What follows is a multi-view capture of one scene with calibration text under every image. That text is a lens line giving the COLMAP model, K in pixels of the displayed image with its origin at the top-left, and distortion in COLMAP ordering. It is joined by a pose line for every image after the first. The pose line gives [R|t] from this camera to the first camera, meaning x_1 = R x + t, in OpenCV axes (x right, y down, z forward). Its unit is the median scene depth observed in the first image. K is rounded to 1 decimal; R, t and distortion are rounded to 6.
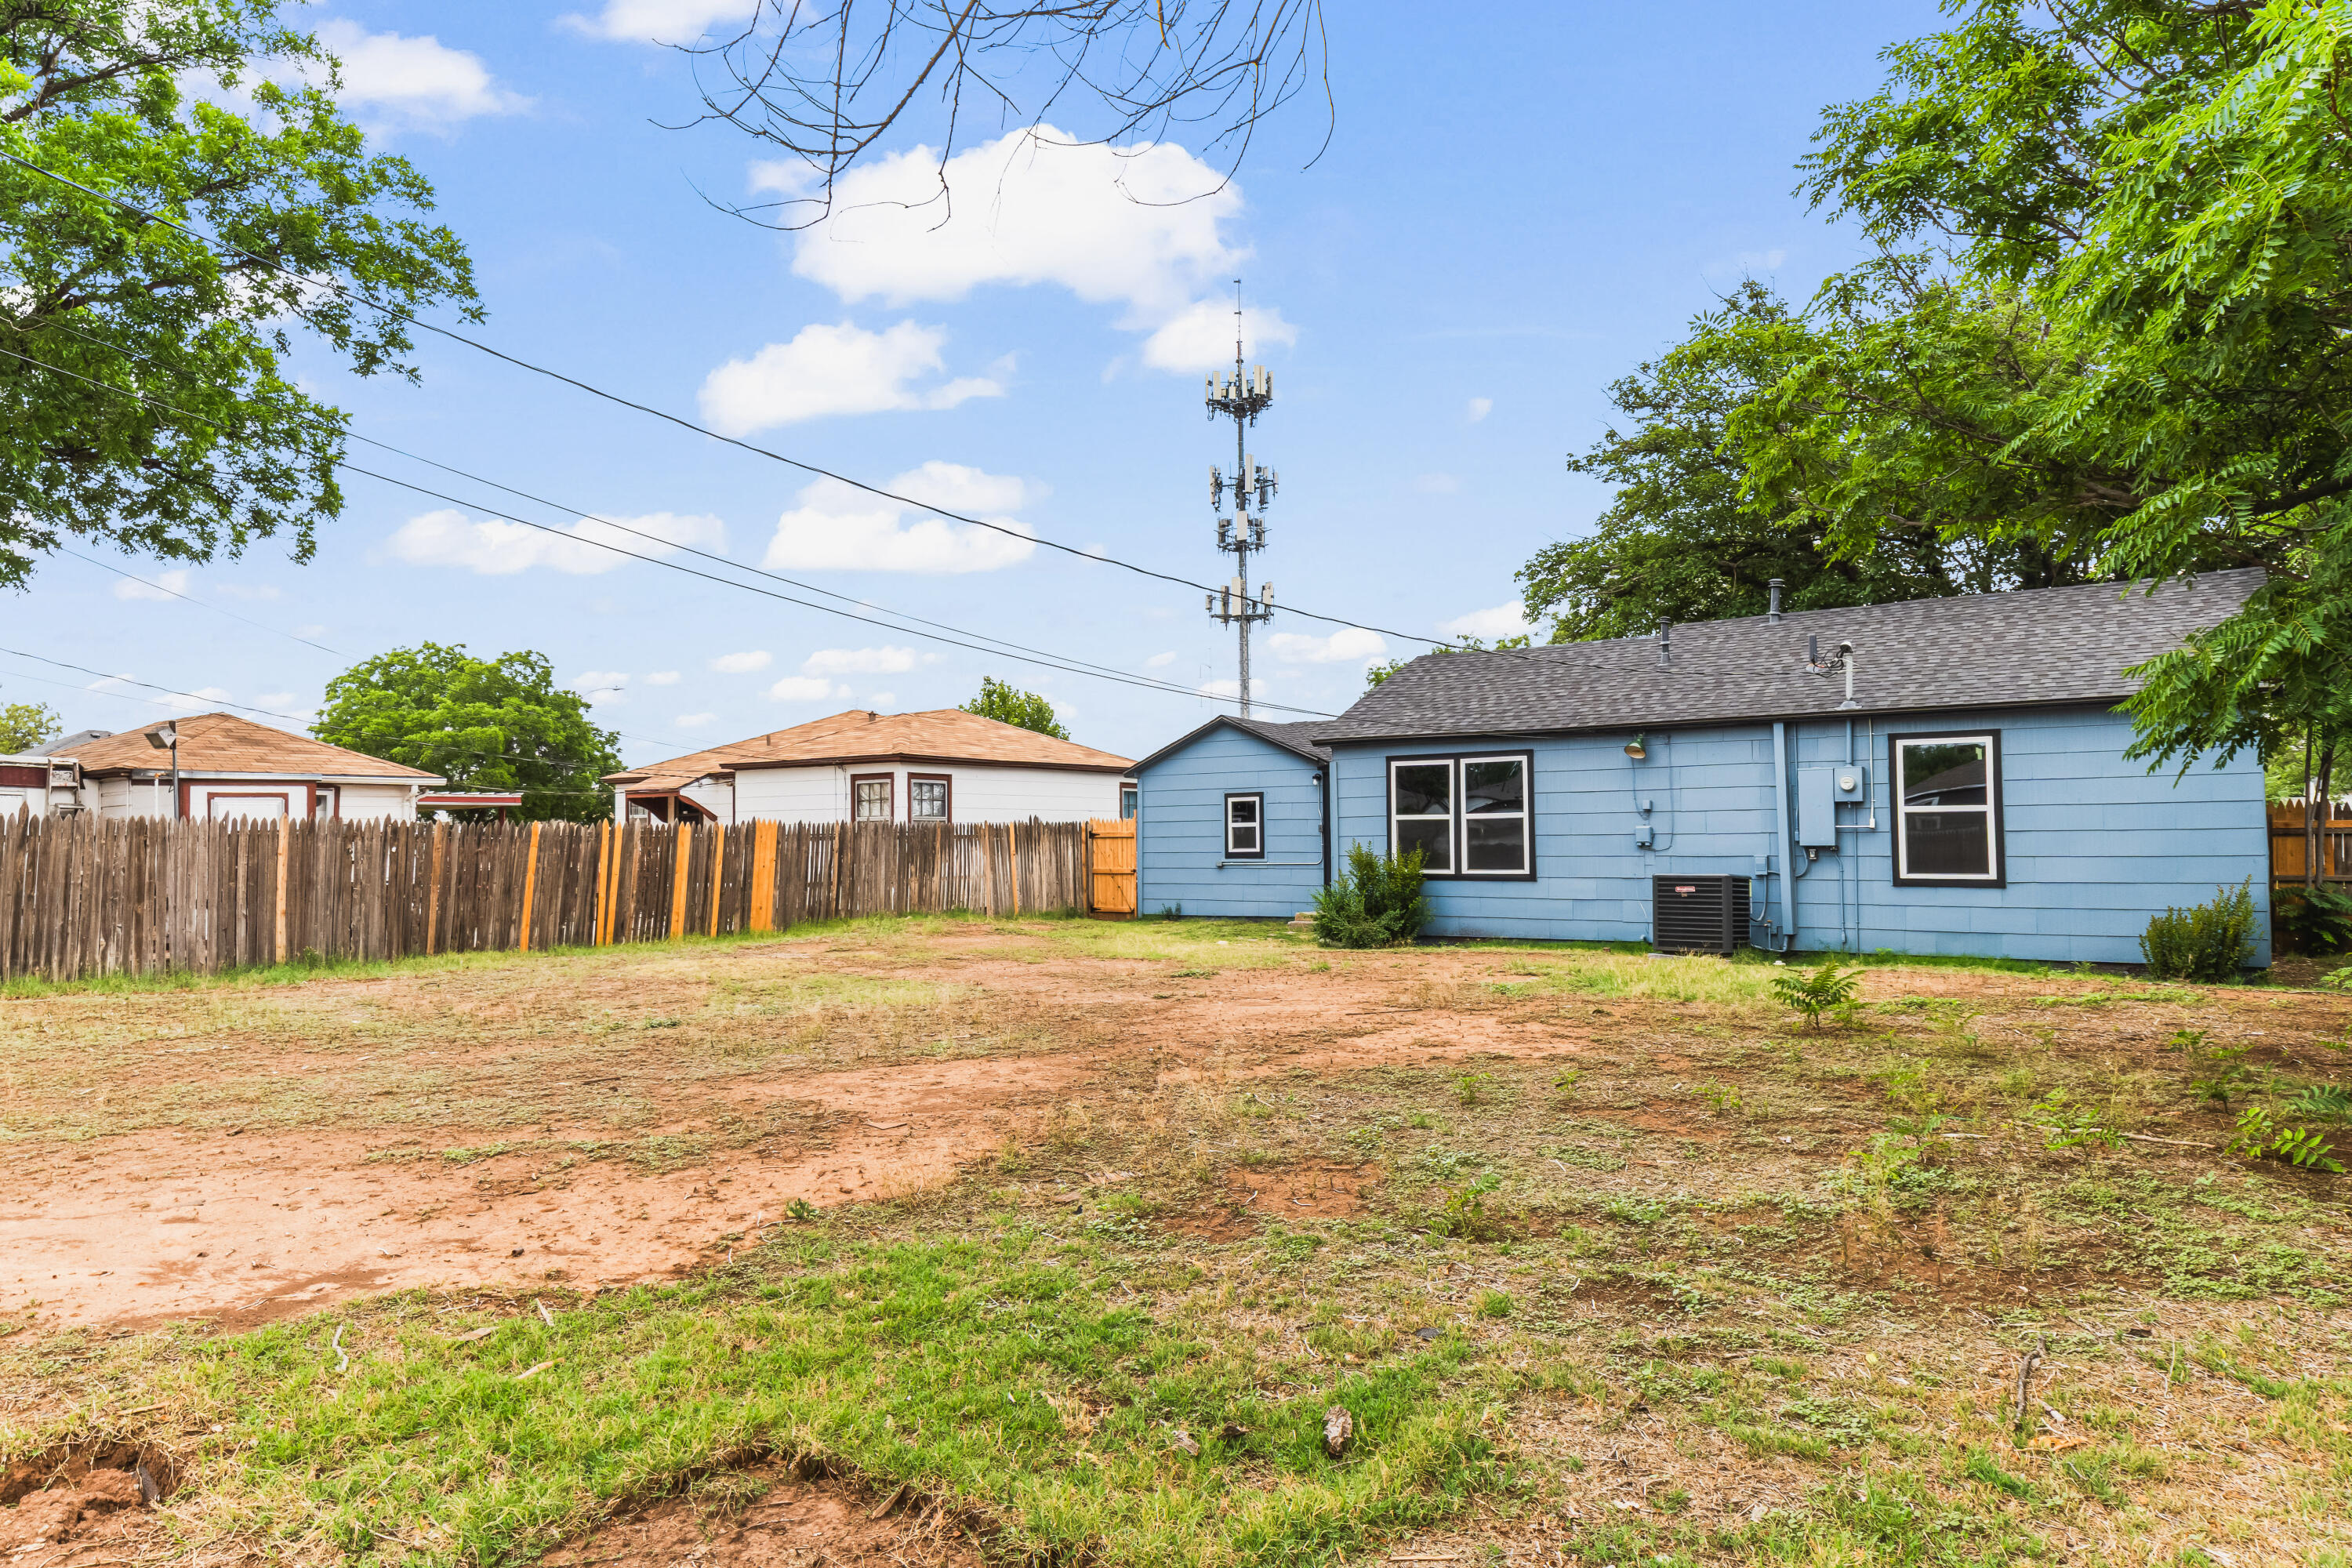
lens RADIAL K [[1398.1, 0, 1175.8], [0, 1398.1, 788.2], [0, 0, 1]] dist [-0.000141, 0.000043]
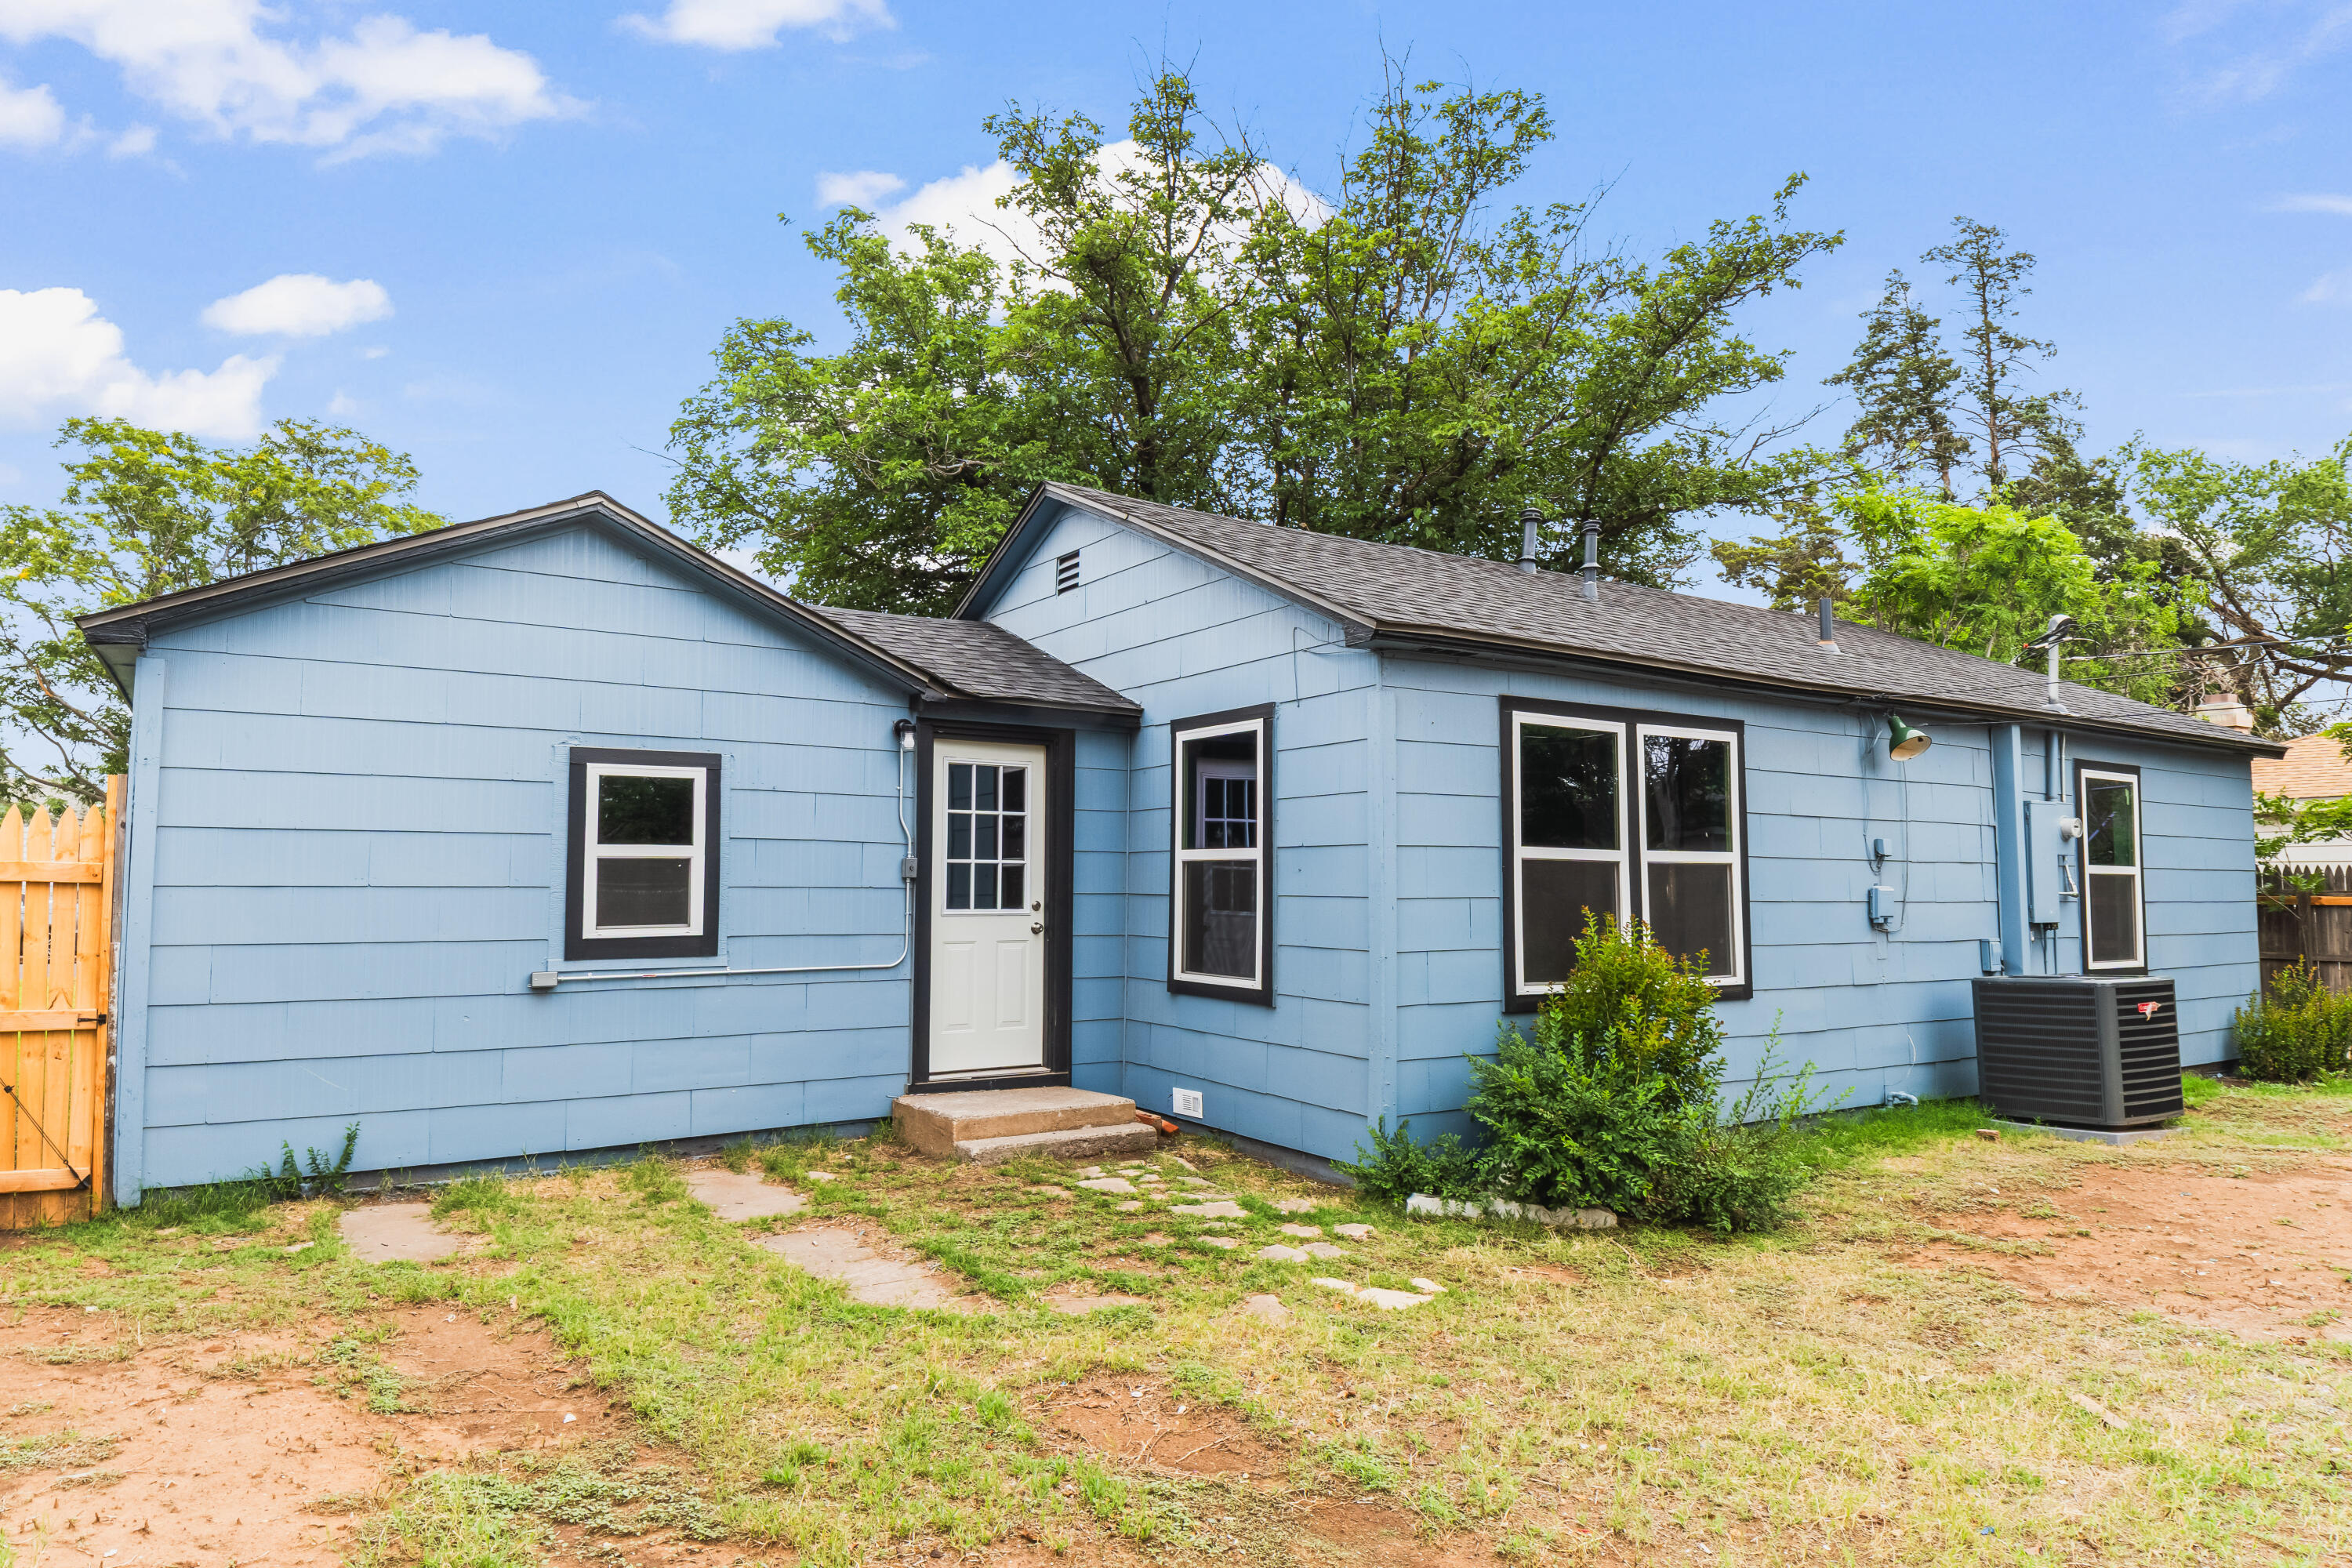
lens RADIAL K [[1398.1, 0, 1175.8], [0, 1398.1, 788.2], [0, 0, 1]] dist [-0.000141, 0.000043]
pose [[0.388319, 0.068702, 0.918961, -0.210206], [-0.046346, 0.997411, -0.054983, 0.025065], [-0.920359, -0.021239, 0.390498, 0.806895]]
